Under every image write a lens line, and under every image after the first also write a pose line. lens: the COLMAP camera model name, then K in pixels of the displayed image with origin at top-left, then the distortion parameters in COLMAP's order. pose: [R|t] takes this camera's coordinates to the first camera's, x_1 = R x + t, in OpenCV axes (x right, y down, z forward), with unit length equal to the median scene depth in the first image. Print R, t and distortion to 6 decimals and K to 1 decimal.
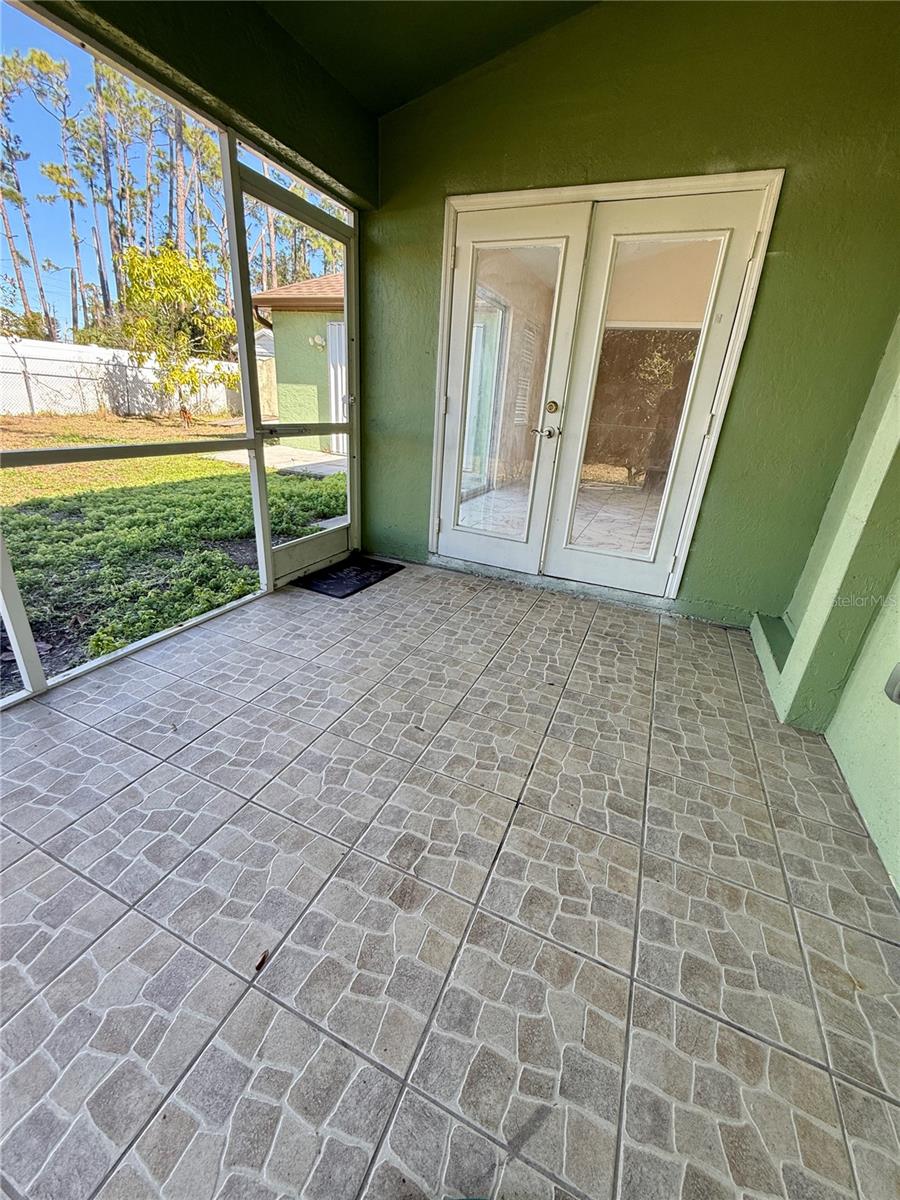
lens RADIAL K [[479.5, 0, 450.0], [0, 479.5, 600.0], [0, 0, 1]] dist [0.001463, 0.000313]
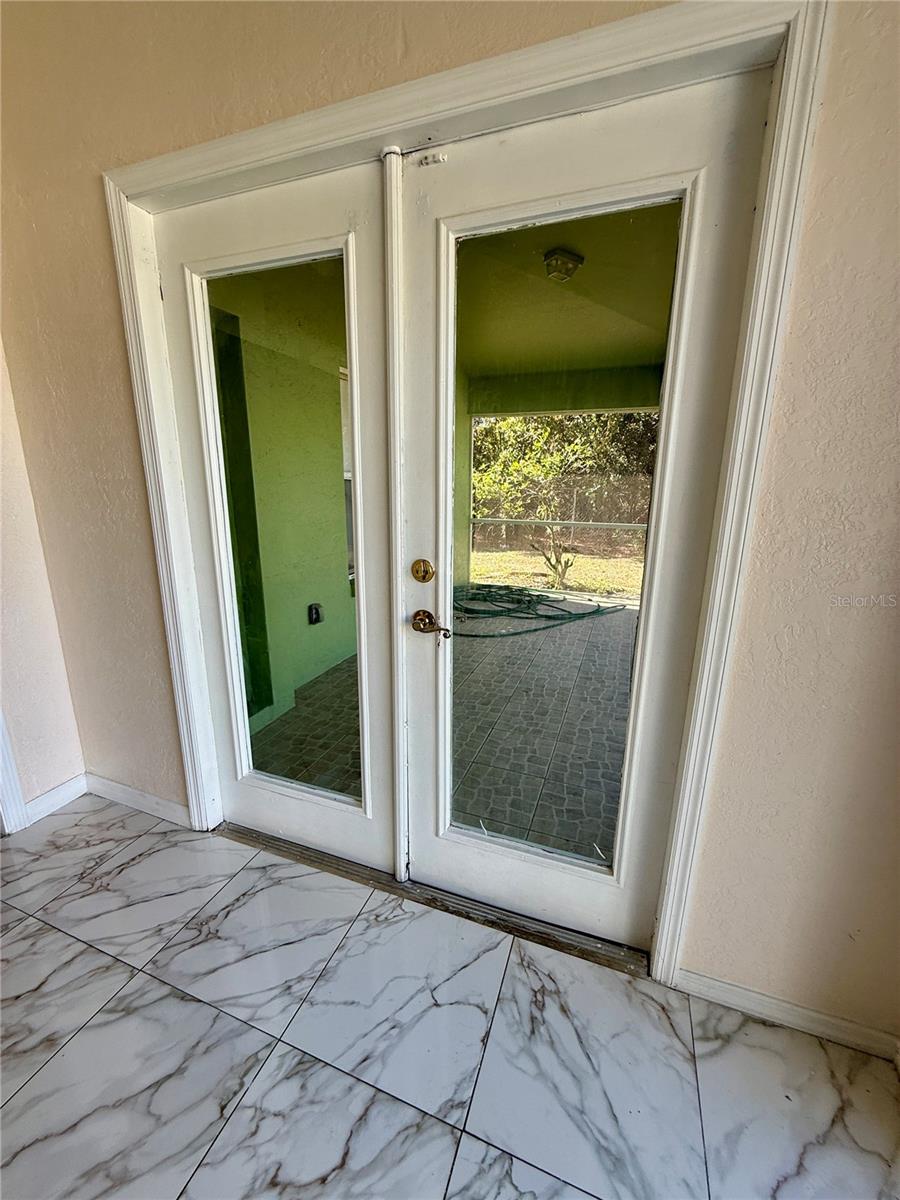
lens RADIAL K [[479.5, 0, 450.0], [0, 479.5, 600.0], [0, 0, 1]] dist [0.001463, 0.000313]
pose [[-0.996016, -0.058444, -0.067354, 0.292116], [-0.087196, 0.796531, 0.598276, -0.860985], [0.018684, 0.601766, -0.798454, 1.812063]]
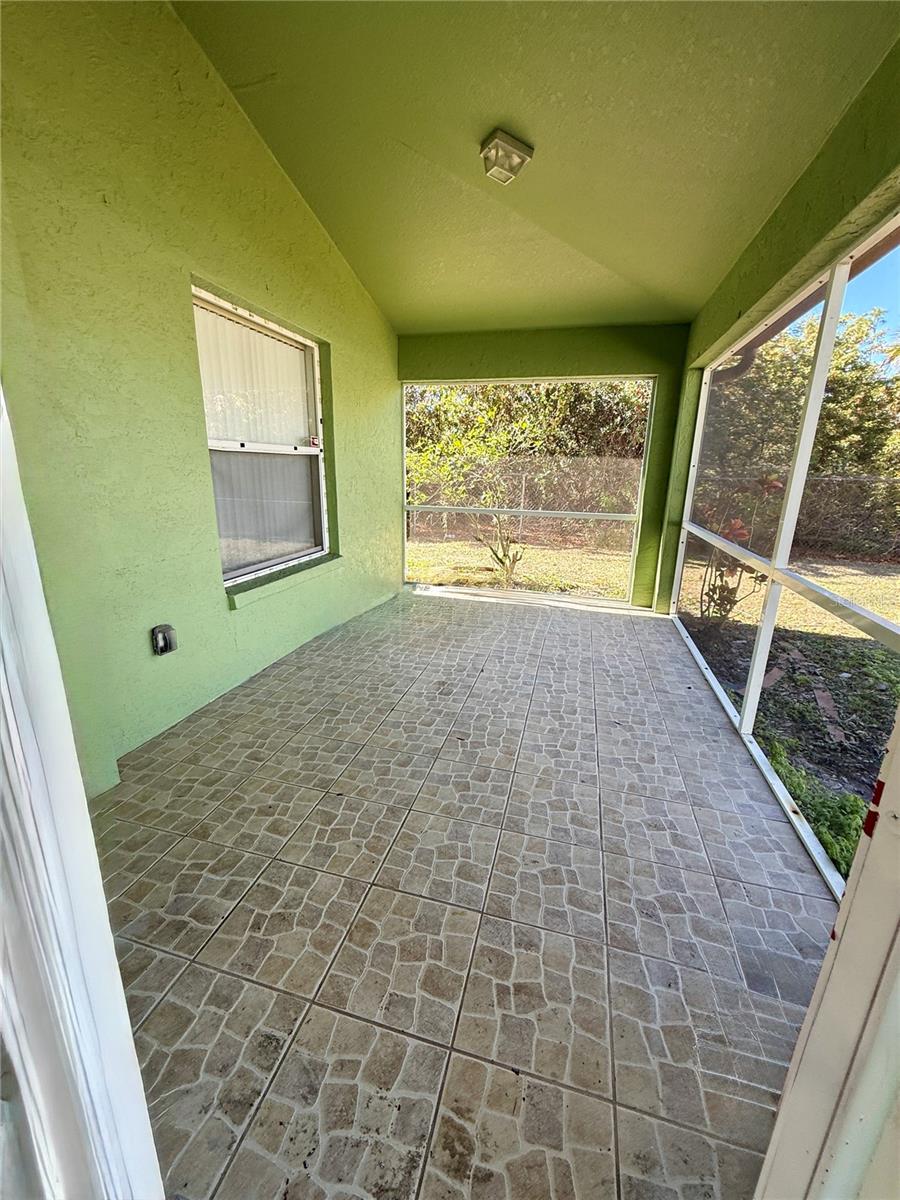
lens RADIAL K [[479.5, 0, 450.0], [0, 479.5, 600.0], [0, 0, 1]] dist [0.001463, 0.000313]
pose [[-0.984718, -0.042649, -0.168852, 0.168707], [-0.137918, 0.782997, 0.606543, -0.685527], [0.106342, 0.620562, -0.776913, 1.461919]]
